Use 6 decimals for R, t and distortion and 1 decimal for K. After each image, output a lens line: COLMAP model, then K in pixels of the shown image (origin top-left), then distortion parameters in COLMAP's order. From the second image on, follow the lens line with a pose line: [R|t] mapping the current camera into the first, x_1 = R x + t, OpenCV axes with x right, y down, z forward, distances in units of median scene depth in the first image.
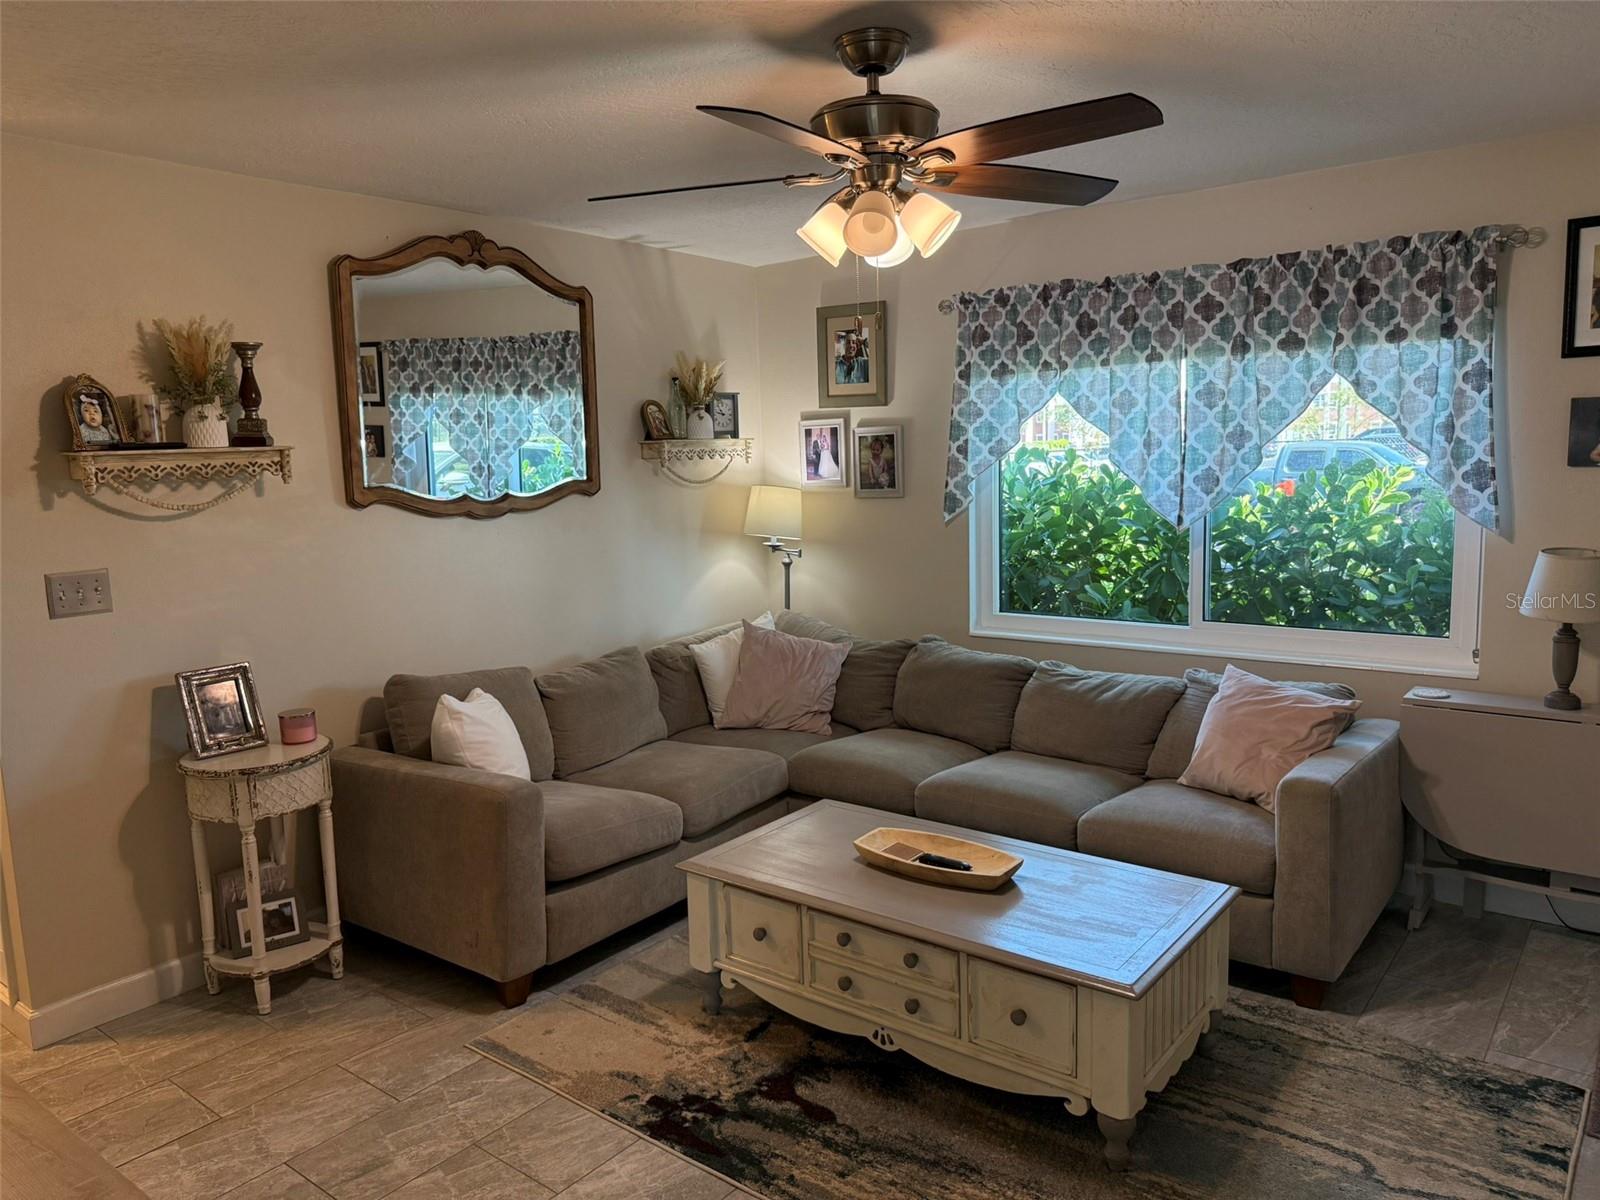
lens RADIAL K [[1142.5, 0, 804.8], [0, 1142.5, 594.4], [0, 0, 1]] dist [0.001439, -0.019401]
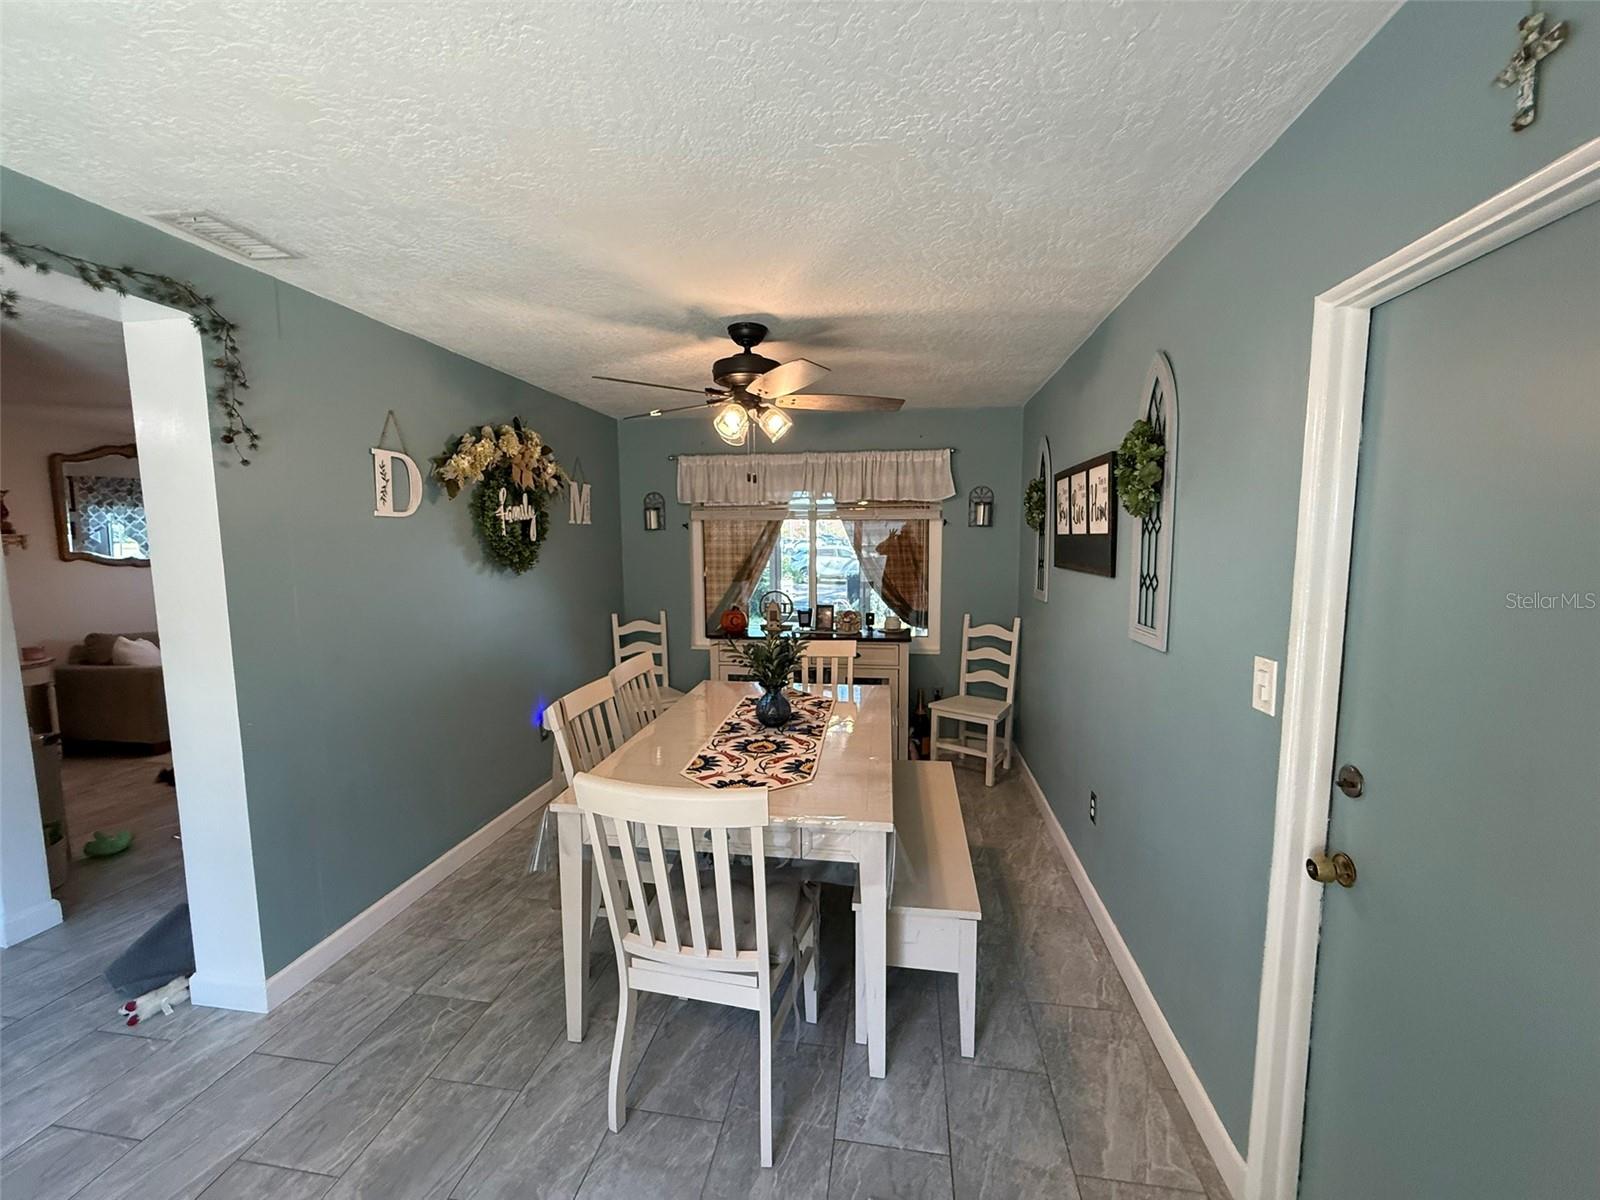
lens RADIAL K [[640.6, 0, 791.6], [0, 640.6, 598.9], [0, 0, 1]] dist [0.001670, 0.000450]
pose [[0.879008, -0.024576, 0.476173, 0.273104], [0.042445, 0.998739, -0.026806, 0.095642], [-0.474913, 0.043774, 0.878943, -0.825906]]
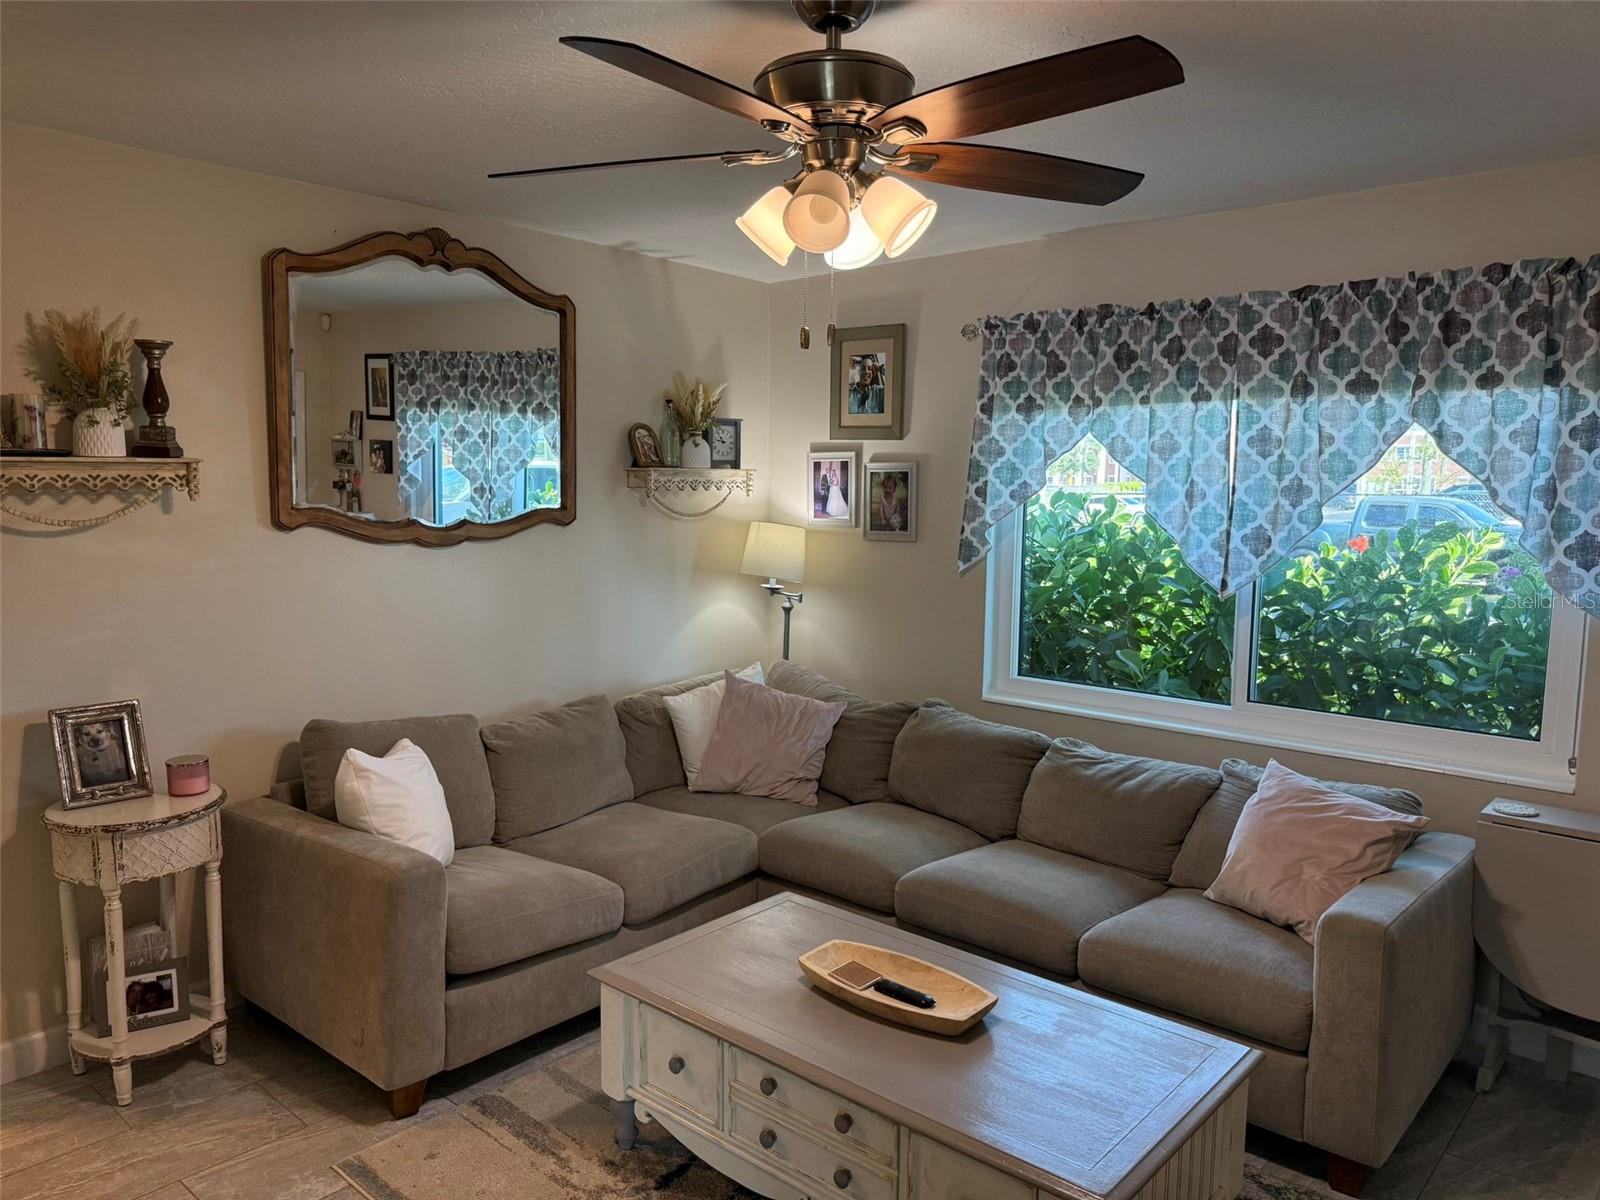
lens RADIAL K [[1142.5, 0, 802.5], [0, 1142.5, 603.9], [0, 0, 1]] dist [0.001439, -0.019401]
pose [[0.997252, 0.047360, -0.056965, 0.067167], [-0.048386, 0.998688, -0.016769, -0.023000], [0.056096, 0.019479, 0.998235, 0.132110]]
